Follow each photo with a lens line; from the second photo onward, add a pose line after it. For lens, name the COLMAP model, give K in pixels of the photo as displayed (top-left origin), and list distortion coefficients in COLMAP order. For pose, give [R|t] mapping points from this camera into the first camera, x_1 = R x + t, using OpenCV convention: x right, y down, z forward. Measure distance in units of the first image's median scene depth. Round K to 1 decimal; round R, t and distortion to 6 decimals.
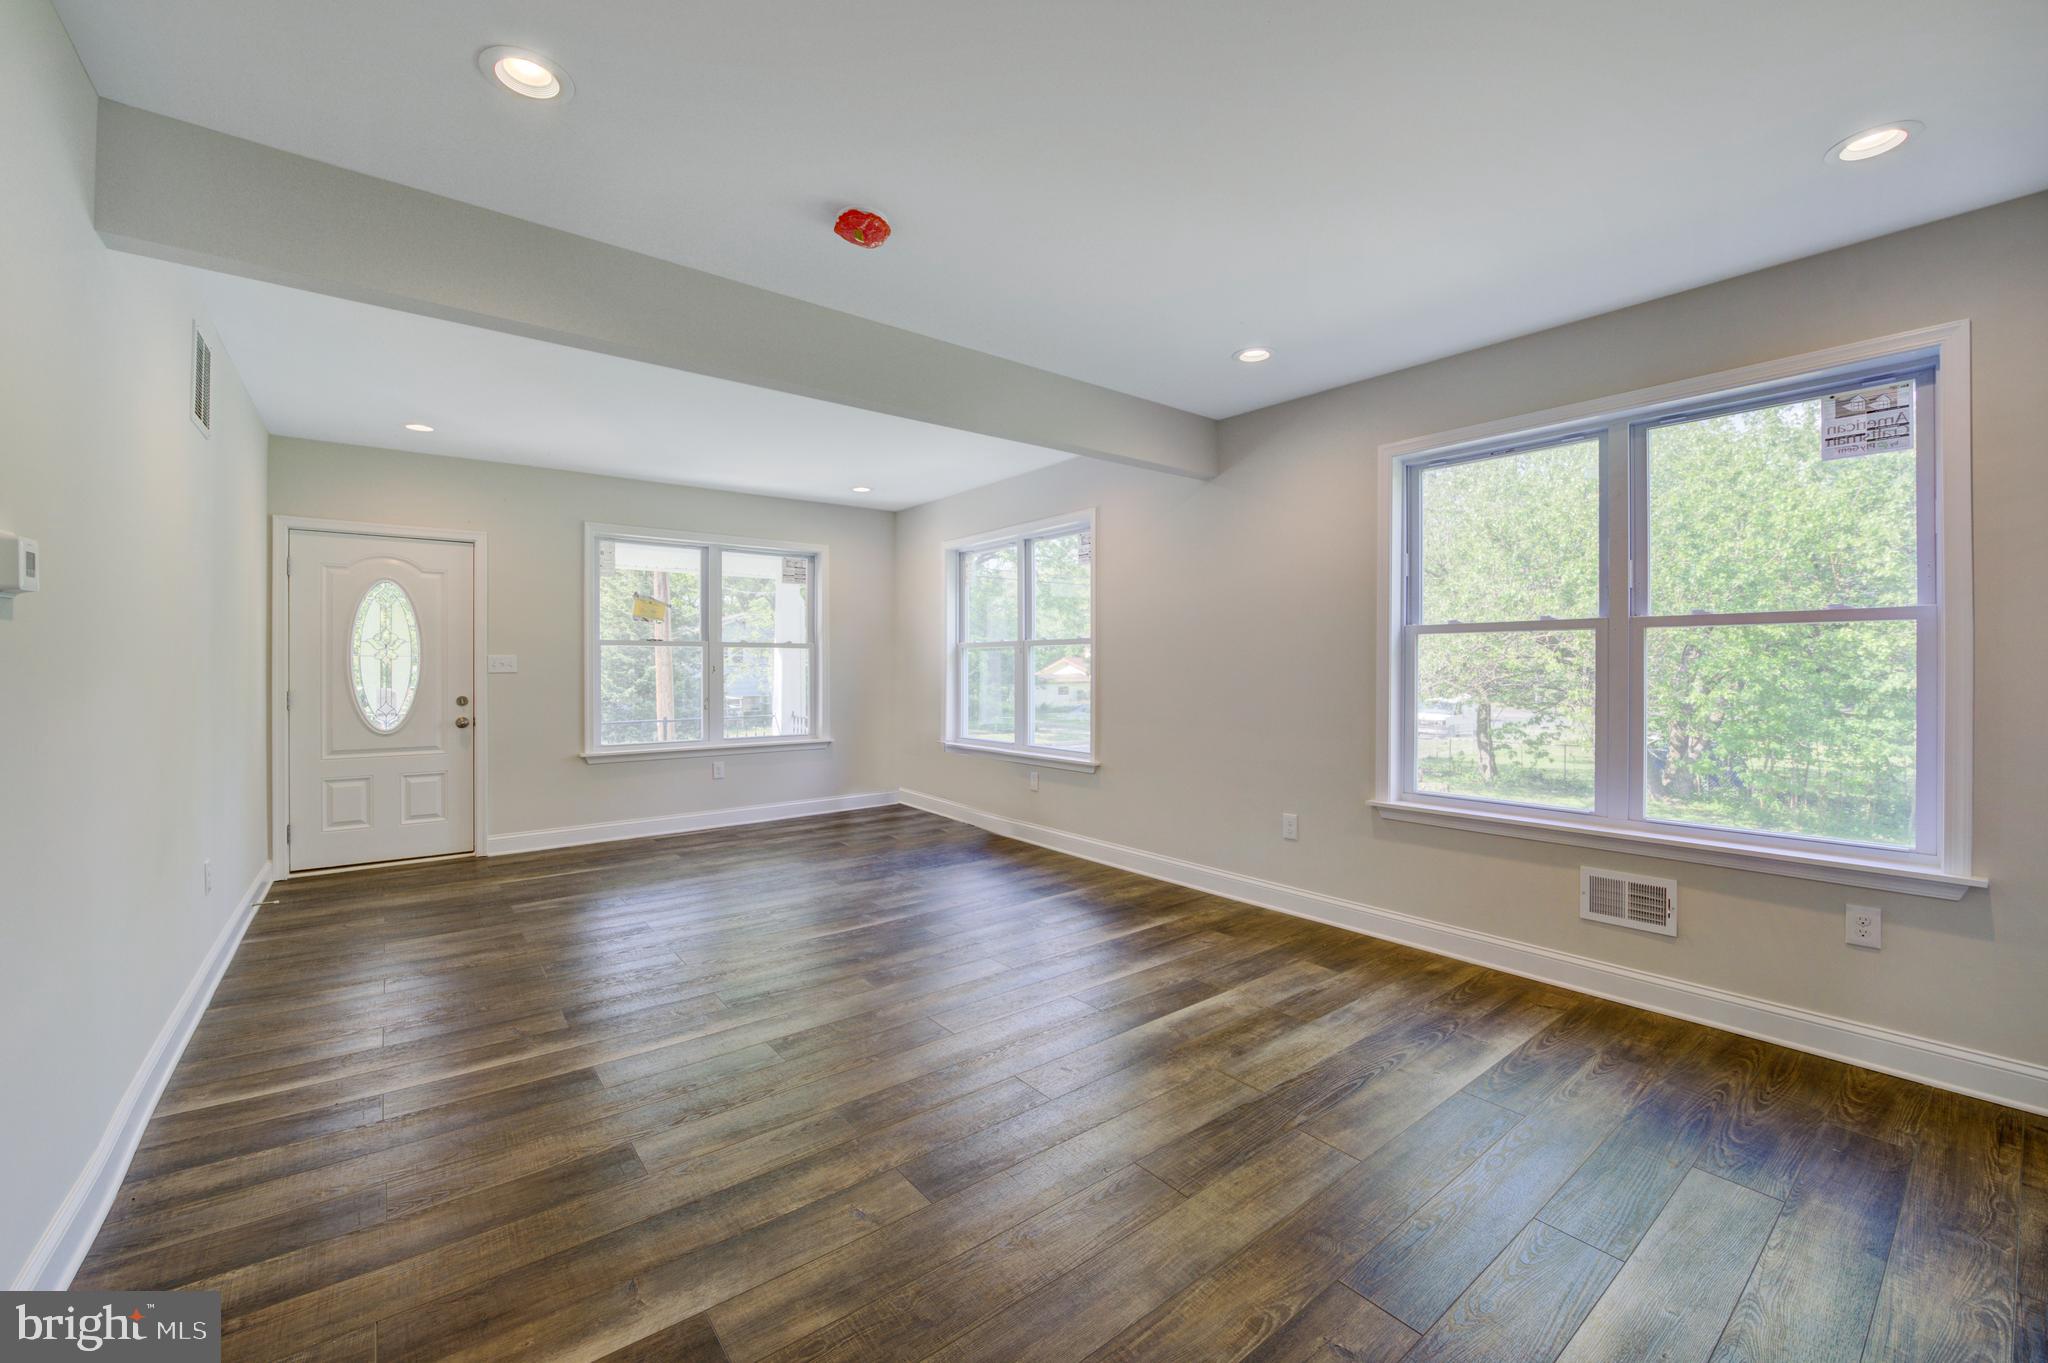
lens RADIAL K [[814.8, 0, 1034.9], [0, 814.8, 664.8], [0, 0, 1]] dist [-0.007712, -0.003893]
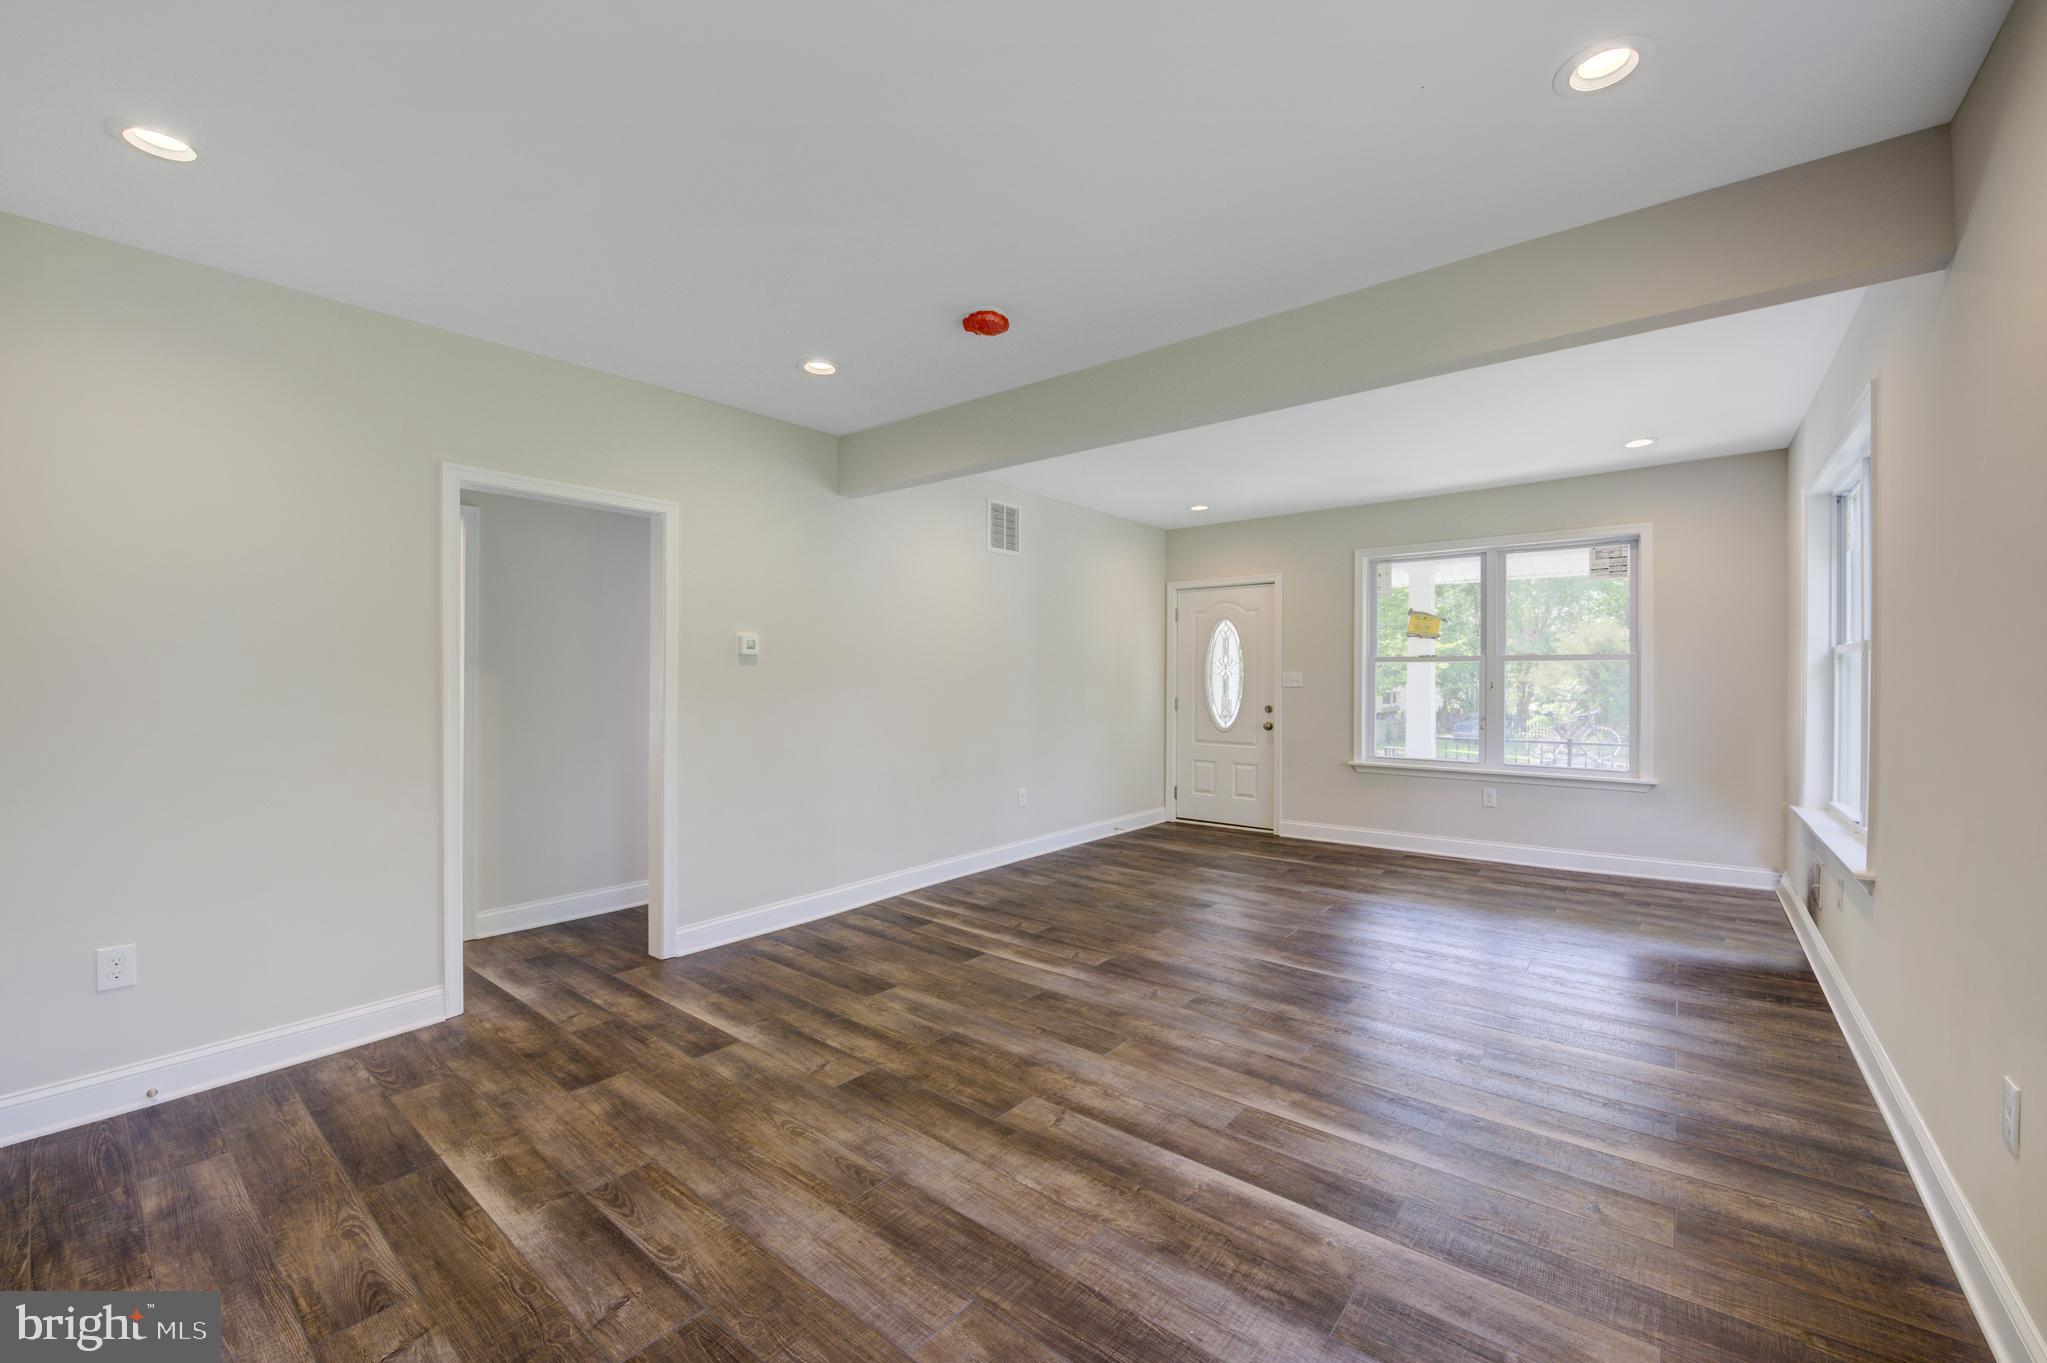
lens RADIAL K [[809.0, 0, 1032.3], [0, 809.0, 671.9], [0, 0, 1]] dist [-0.016621, 0.000069]
pose [[0.218973, -0.006789, -0.975707, 0.614826], [-0.000360, 0.999975, -0.007039, -0.005650], [0.975731, 0.001892, 0.218965, 0.508466]]
